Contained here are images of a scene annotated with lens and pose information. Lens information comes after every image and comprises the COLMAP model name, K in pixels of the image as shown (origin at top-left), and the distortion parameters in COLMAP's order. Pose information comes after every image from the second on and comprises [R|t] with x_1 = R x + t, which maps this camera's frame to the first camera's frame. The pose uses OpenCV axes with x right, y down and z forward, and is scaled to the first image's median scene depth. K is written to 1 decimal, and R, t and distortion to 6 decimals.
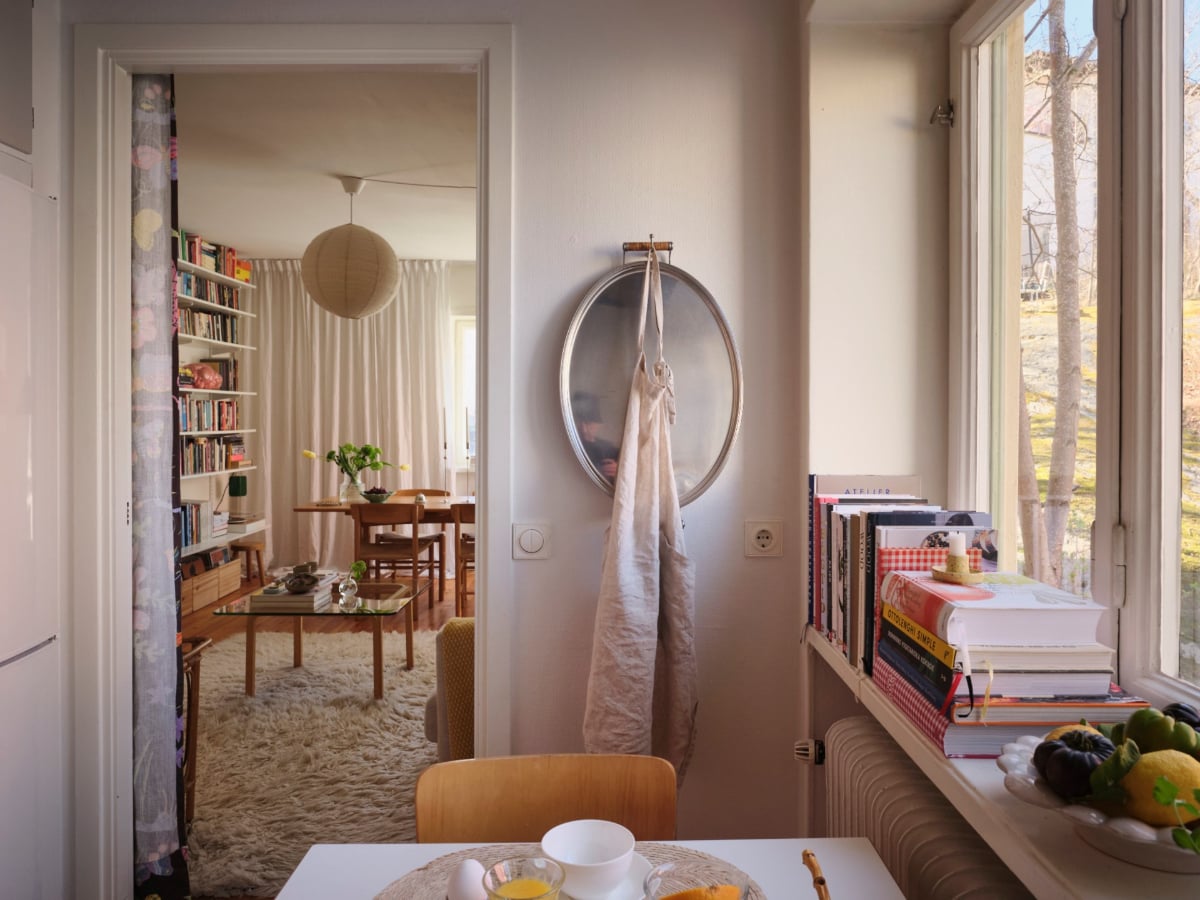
lens RADIAL K [[874.8, 0, 604.1], [0, 874.8, 424.5], [0, 0, 1]] dist [-0.001658, -0.000453]
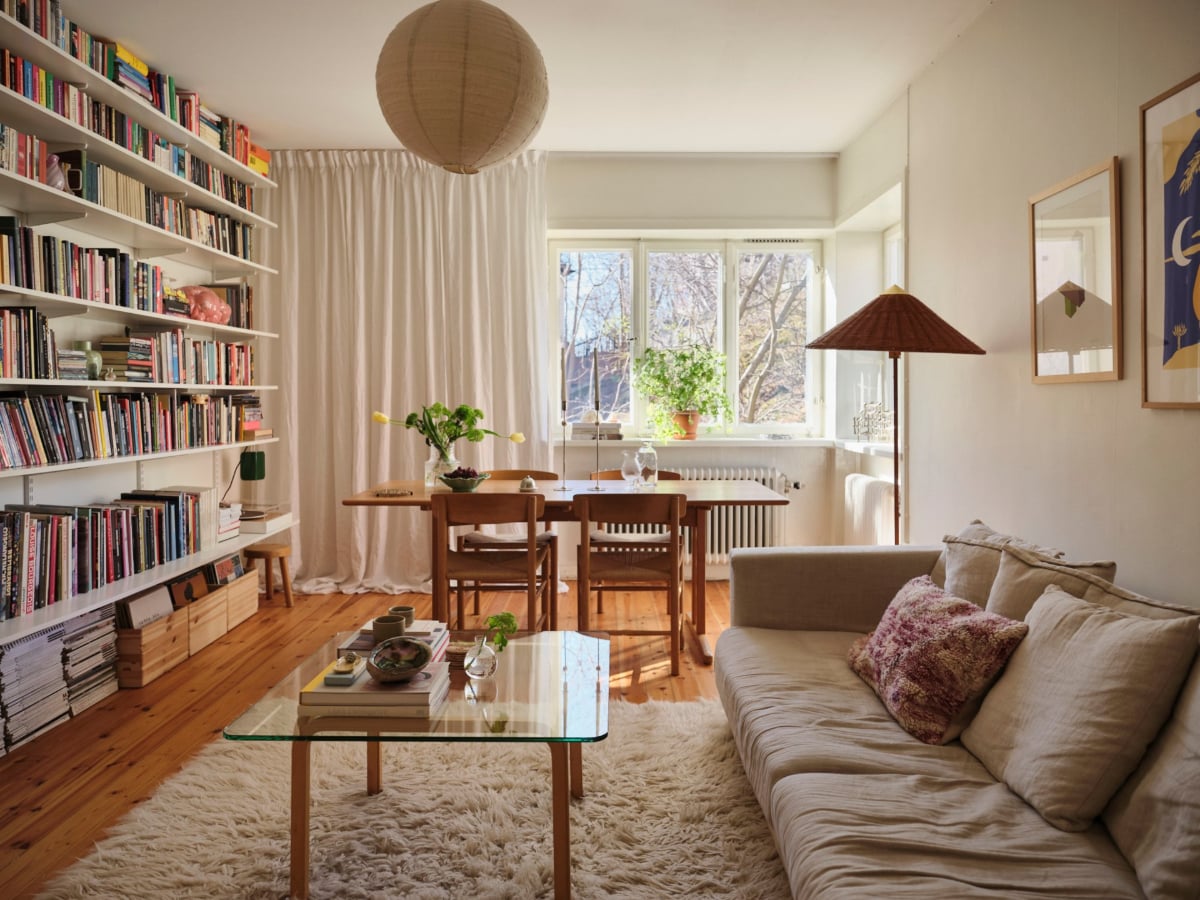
lens RADIAL K [[868.0, 0, 600.1], [0, 868.0, 410.2], [0, 0, 1]] dist [-0.009156, -0.000750]
pose [[0.999996, -0.001040, -0.002608, -0.145494], [0.001063, 0.999960, 0.008919, 0.020944], [0.002599, -0.008922, 0.999957, 0.320749]]
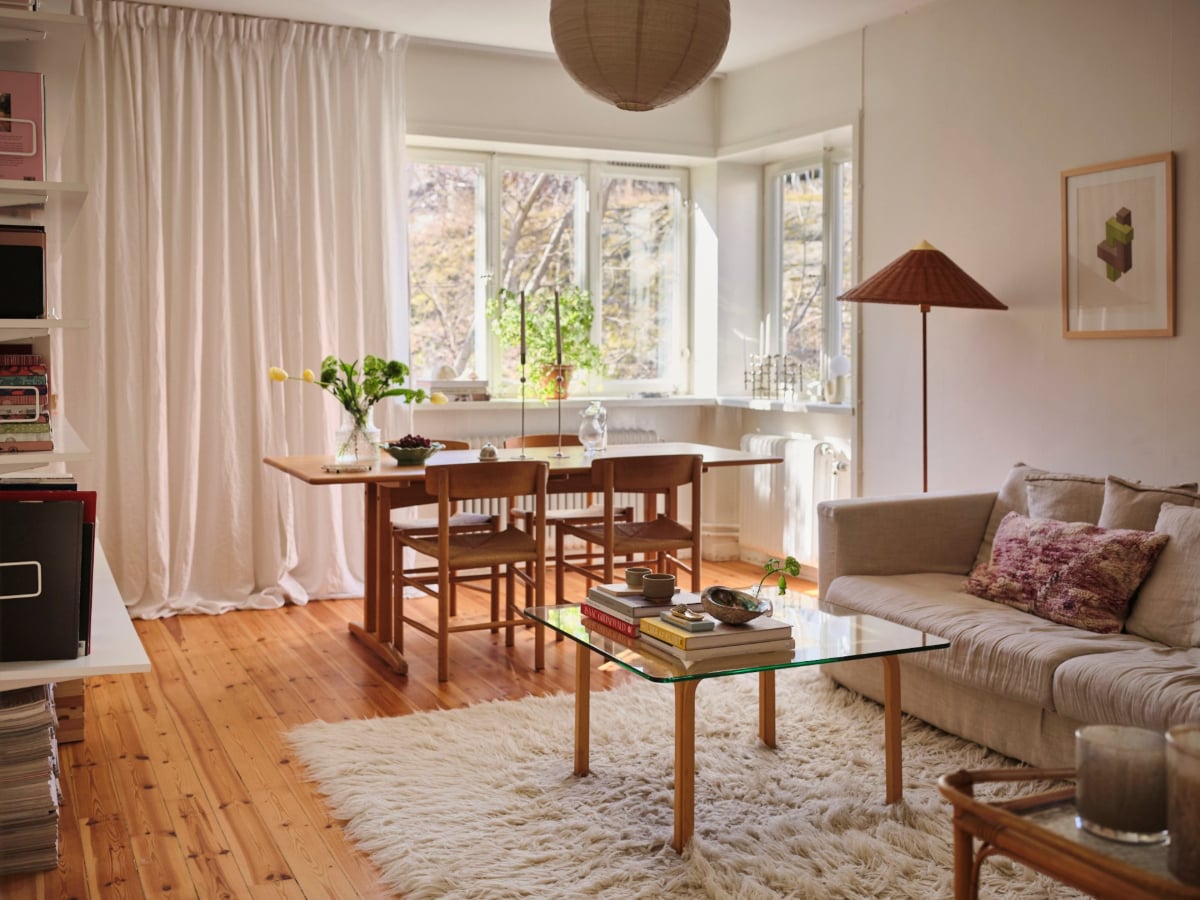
lens RADIAL K [[1264.2, 0, 599.8], [0, 1264.2, 381.5], [0, 0, 1]] dist [0.010303, 0.002125]
pose [[0.900601, -0.010336, 0.434524, -0.470088], [0.001040, 0.999766, 0.021627, 0.020465], [-0.434646, -0.019025, 0.900401, 0.231074]]
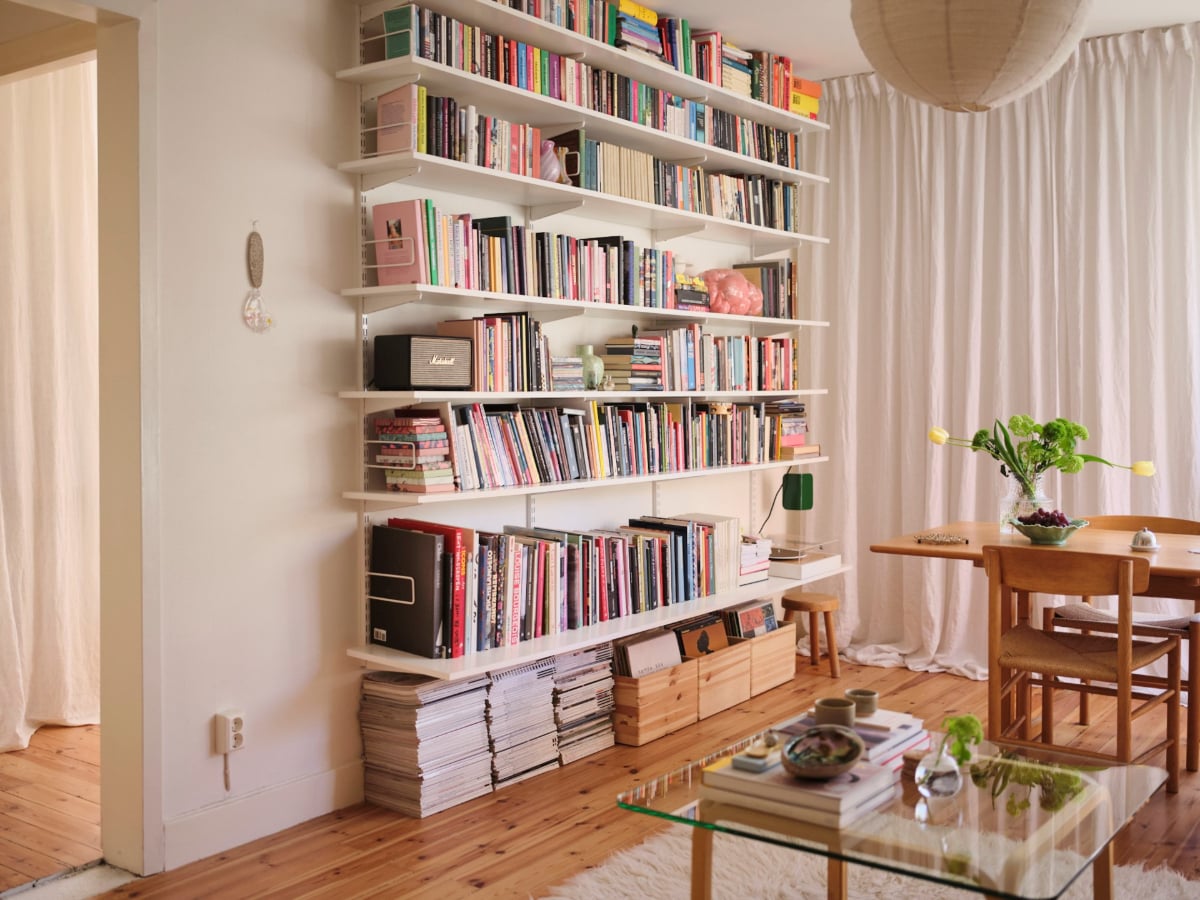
lens RADIAL K [[1260.6, 0, 600.3], [0, 1260.6, 430.0], [0, 0, 1]] dist [0.014390, -0.023156]
pose [[0.812227, 0.016444, -0.583110, -0.058208], [-0.000282, 0.999614, 0.027798, 0.010008], [0.583342, -0.022414, 0.811917, 0.300808]]
